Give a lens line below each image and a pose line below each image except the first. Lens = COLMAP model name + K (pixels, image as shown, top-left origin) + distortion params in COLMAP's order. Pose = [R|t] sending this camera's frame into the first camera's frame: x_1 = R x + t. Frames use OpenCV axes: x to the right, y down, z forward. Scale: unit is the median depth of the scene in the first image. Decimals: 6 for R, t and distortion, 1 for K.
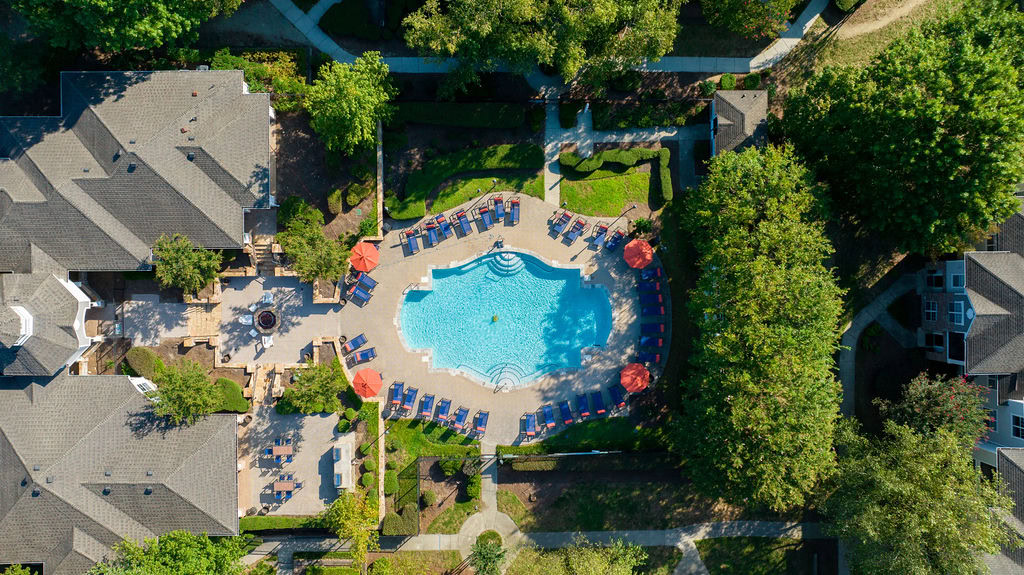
lens RADIAL K [[720.8, 0, 512.0], [0, 720.8, 287.5], [0, 0, 1]] dist [-0.009895, -0.004107]
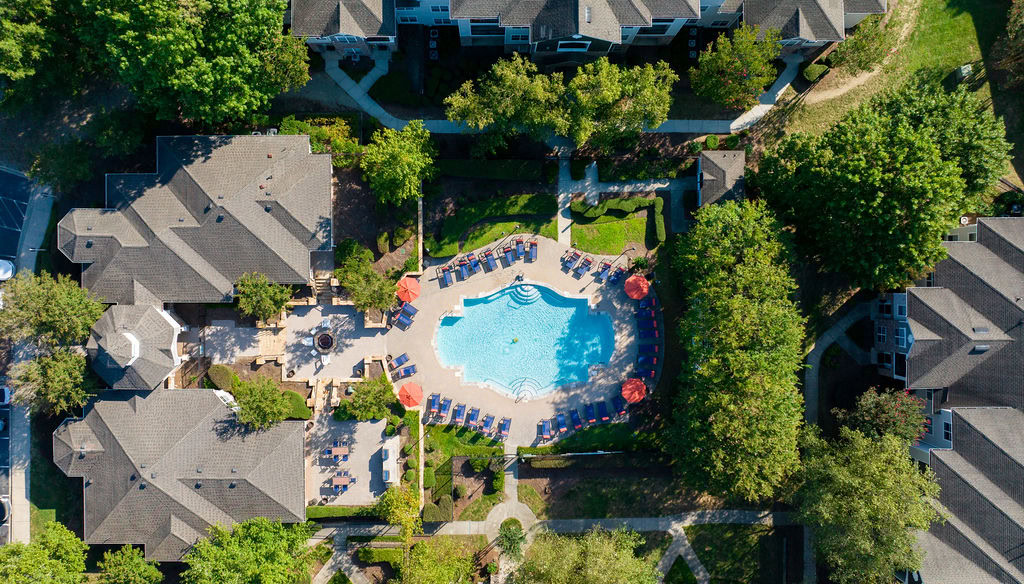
lens RADIAL K [[706.9, 0, 512.0], [0, 706.9, 292.0], [0, 0, 1]] dist [0.024654, -0.091371]
pose [[0.999969, 0.001795, 0.007730, -0.041127], [-0.001834, 0.999985, 0.005072, -0.044405], [-0.007721, -0.005086, 0.999957, -0.176534]]
